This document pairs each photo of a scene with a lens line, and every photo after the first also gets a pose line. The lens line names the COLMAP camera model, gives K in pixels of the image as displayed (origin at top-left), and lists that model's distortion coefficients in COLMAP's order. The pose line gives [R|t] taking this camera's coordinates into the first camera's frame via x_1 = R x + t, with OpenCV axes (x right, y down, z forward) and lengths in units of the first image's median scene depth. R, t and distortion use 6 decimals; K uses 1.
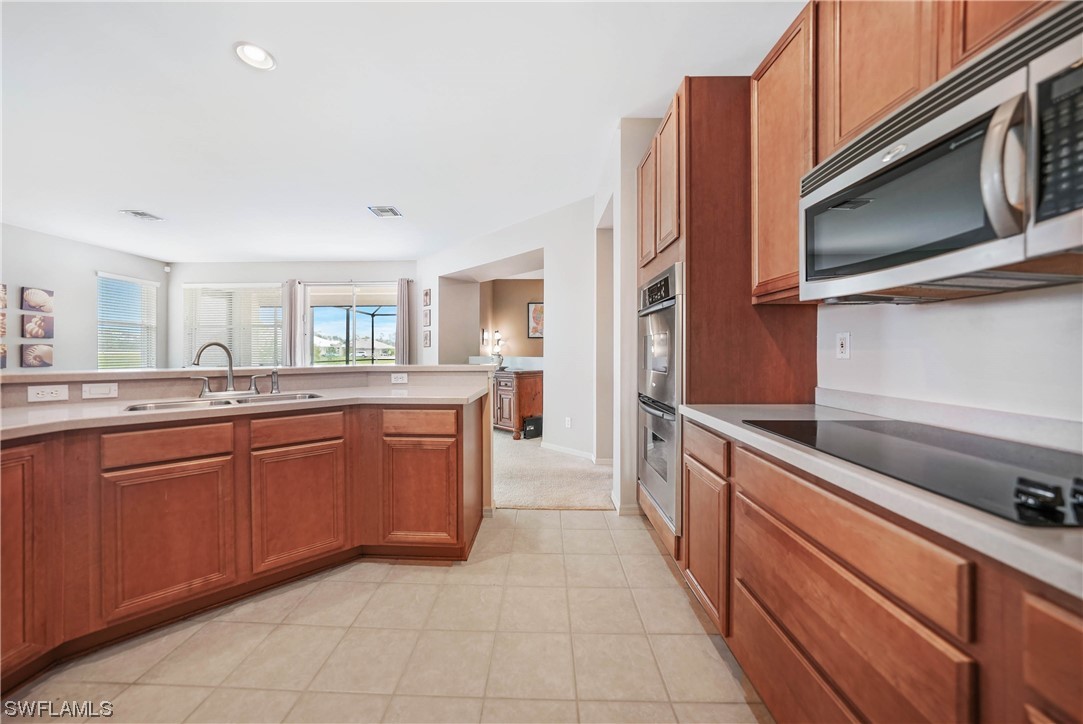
lens RADIAL K [[378.8, 0, 536.7], [0, 378.8, 355.2], [0, 0, 1]] dist [-0.025798, 0.004959]
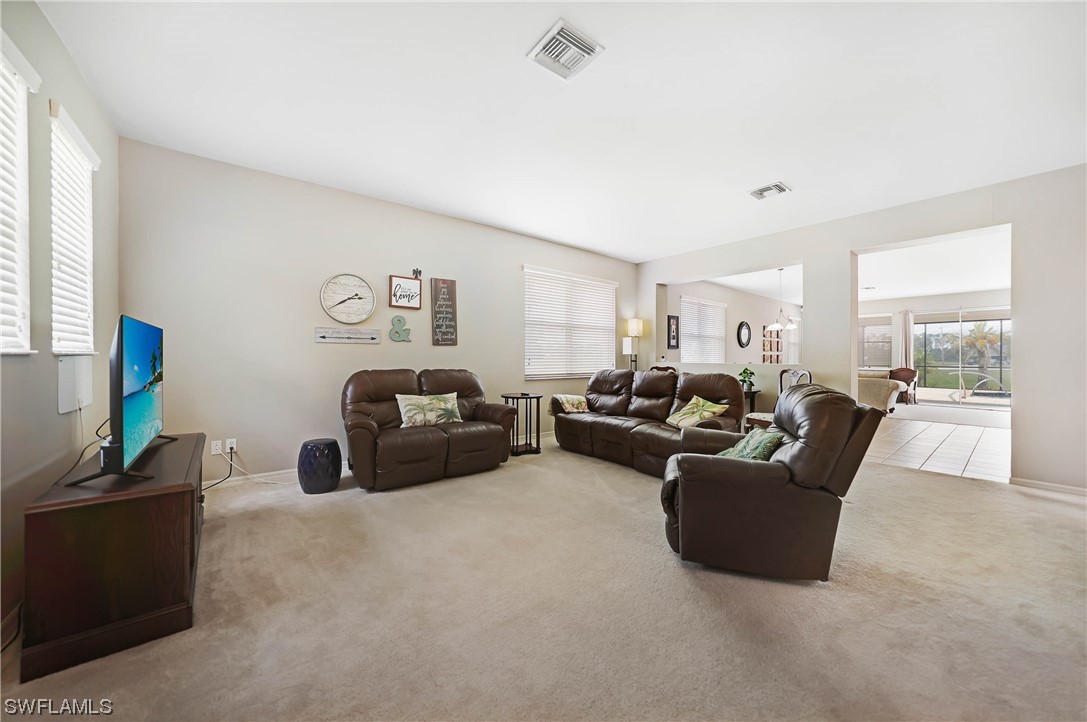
lens RADIAL K [[380.2, 0, 540.2], [0, 380.2, 361.4], [0, 0, 1]] dist [-0.025798, 0.004959]
pose [[0.627362, 0.010929, -0.778651, -0.565202], [-0.009396, 0.999935, 0.006464, 0.007060], [0.778671, 0.003261, 0.627424, -1.462572]]
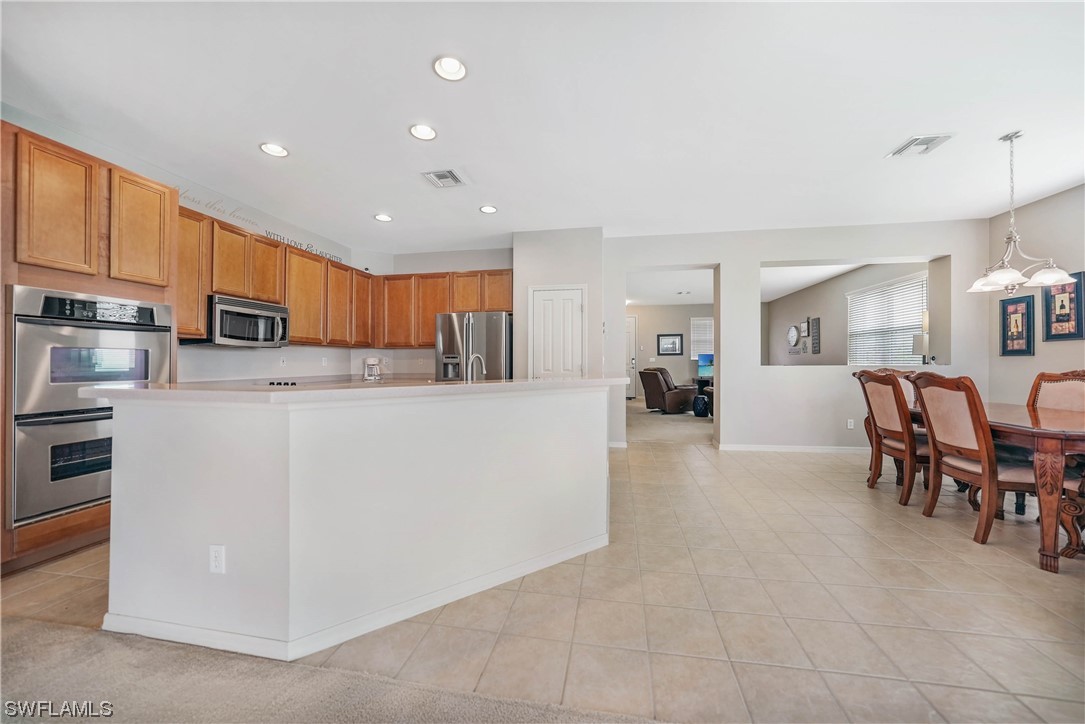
lens RADIAL K [[379.5, 0, 551.7], [0, 379.5, 361.6], [0, 0, 1]] dist [-0.025798, 0.004959]
pose [[-0.987871, 0.004018, 0.155224, -0.507395], [0.005395, 0.999950, 0.008451, -0.007996], [-0.155182, 0.009186, -0.987843, 0.817232]]
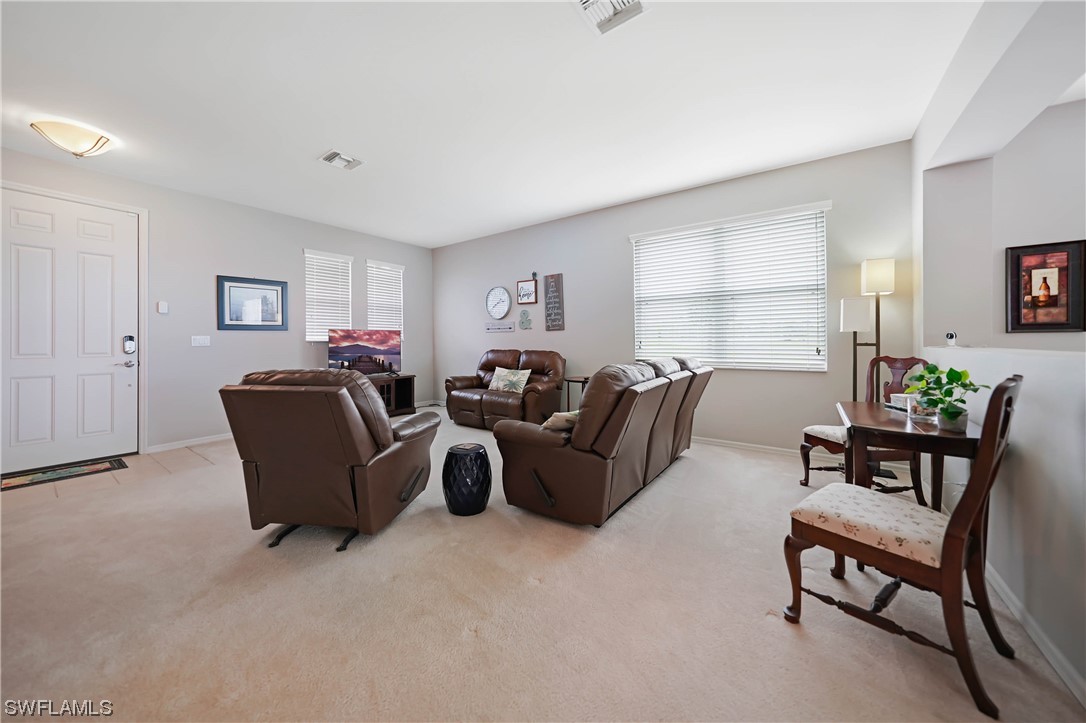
lens RADIAL K [[379.8, 0, 527.8], [0, 379.8, 346.9], [0, 0, 1]] dist [-0.025798, 0.004959]
pose [[-0.592811, 0.015591, -0.805191, -0.507174], [0.001320, 0.999830, 0.018388, 0.003192], [0.805341, 0.009838, -0.592731, -0.476583]]
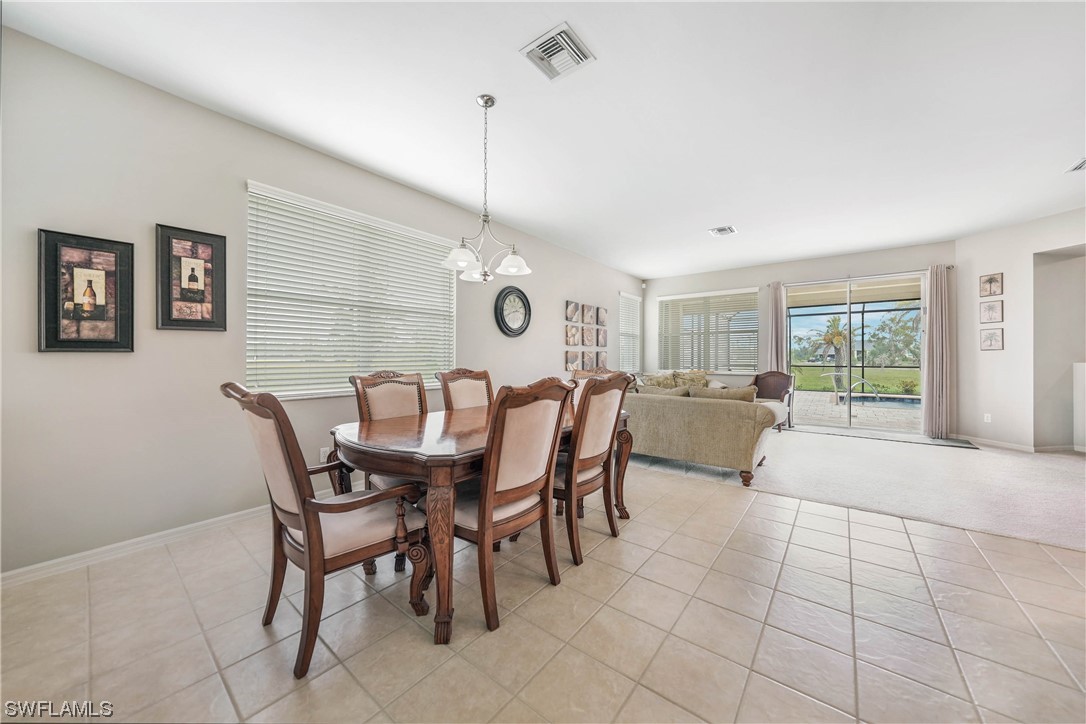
lens RADIAL K [[379.8, 0, 530.2], [0, 379.8, 356.6], [0, 0, 1]] dist [-0.025798, 0.004959]
pose [[0.782961, -0.002170, -0.622067, -0.753865], [-0.003698, 0.999960, -0.008142, -0.000640], [0.622060, 0.008675, 0.782922, -0.194032]]
